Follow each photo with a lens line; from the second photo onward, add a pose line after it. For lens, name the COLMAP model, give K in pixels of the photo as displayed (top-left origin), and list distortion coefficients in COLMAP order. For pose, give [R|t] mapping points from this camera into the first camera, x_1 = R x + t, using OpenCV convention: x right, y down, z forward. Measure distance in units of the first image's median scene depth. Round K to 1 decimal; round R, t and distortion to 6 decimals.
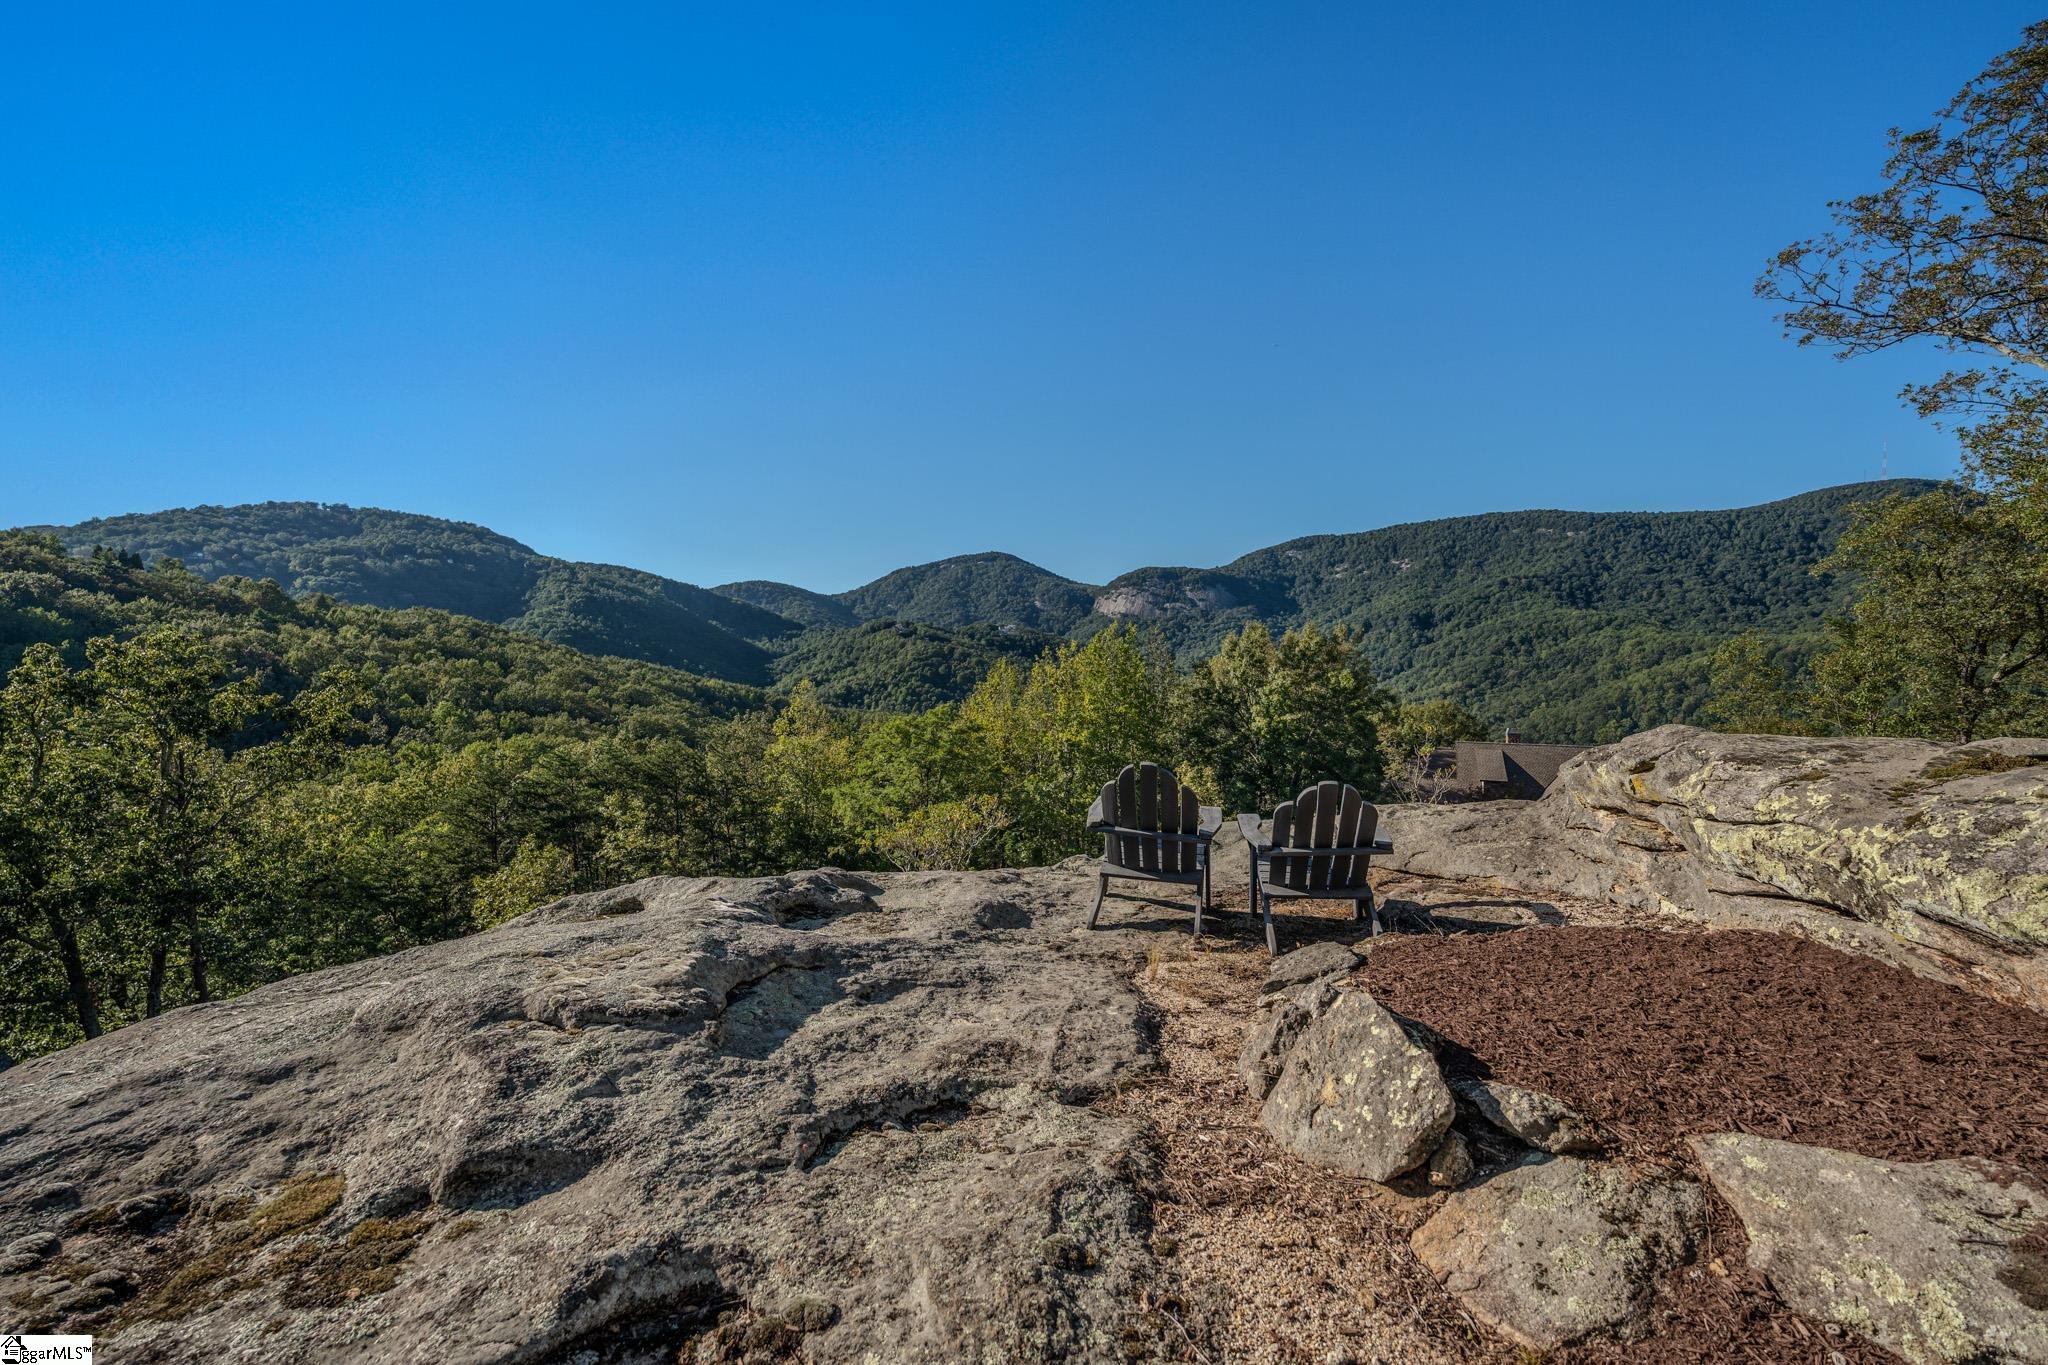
lens RADIAL K [[911.7, 0, 1024.6], [0, 911.7, 684.5], [0, 0, 1]] dist [-0.007061, 0.001365]
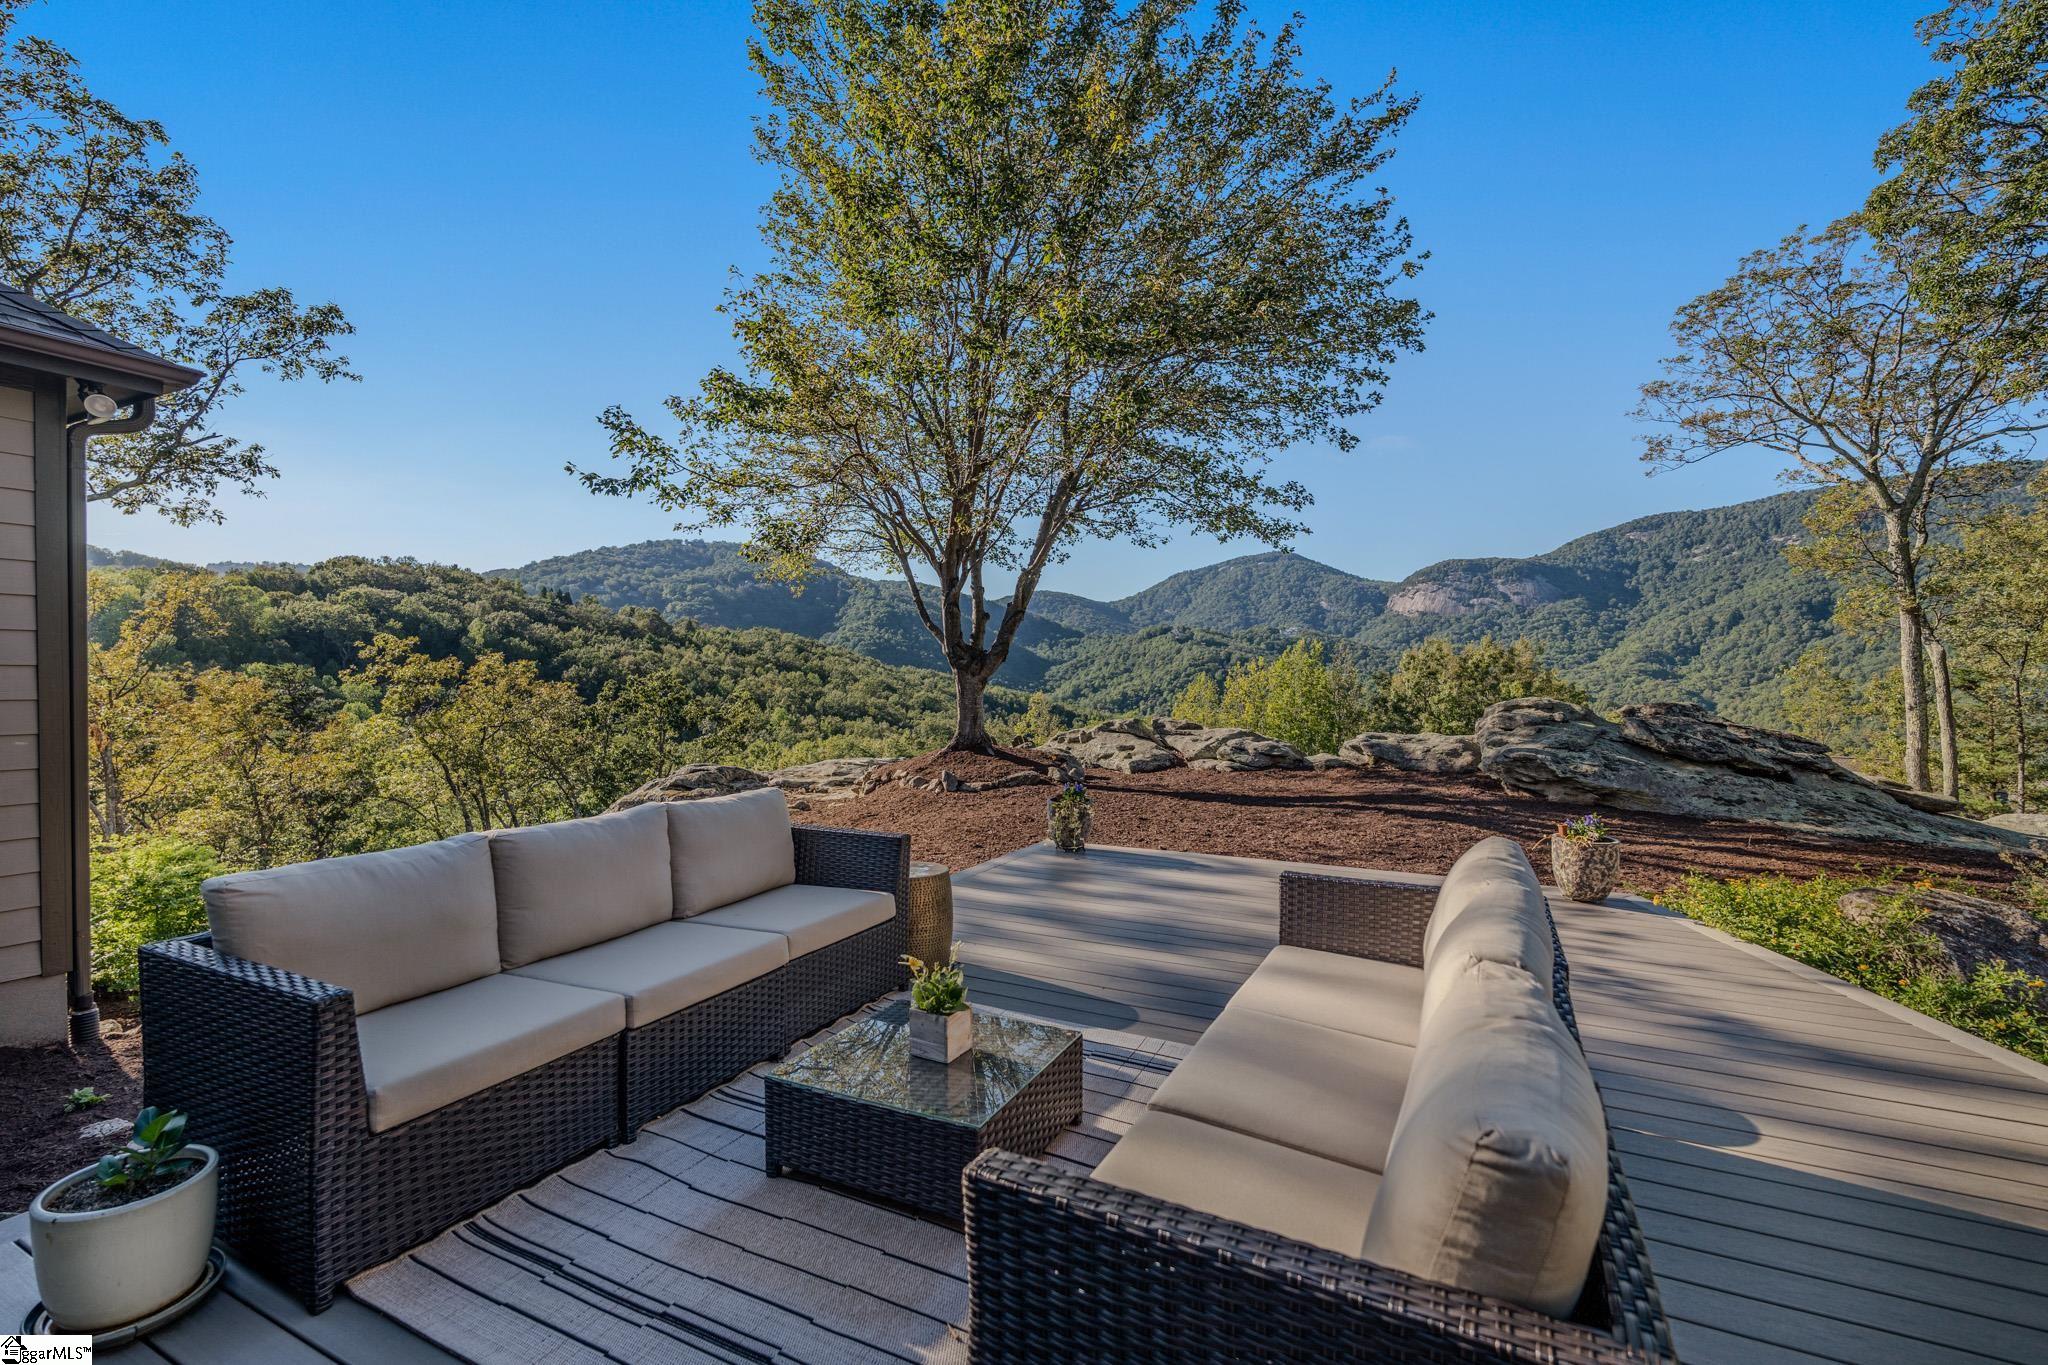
lens RADIAL K [[911.7, 0, 1010.1], [0, 911.7, 686.4], [0, 0, 1]] dist [-0.007061, 0.001365]
pose [[0.950288, -0.006681, -0.311302, 0.329397], [0.005287, 0.999972, -0.005320, -0.017914], [0.311329, 0.003410, 0.950296, -0.604701]]
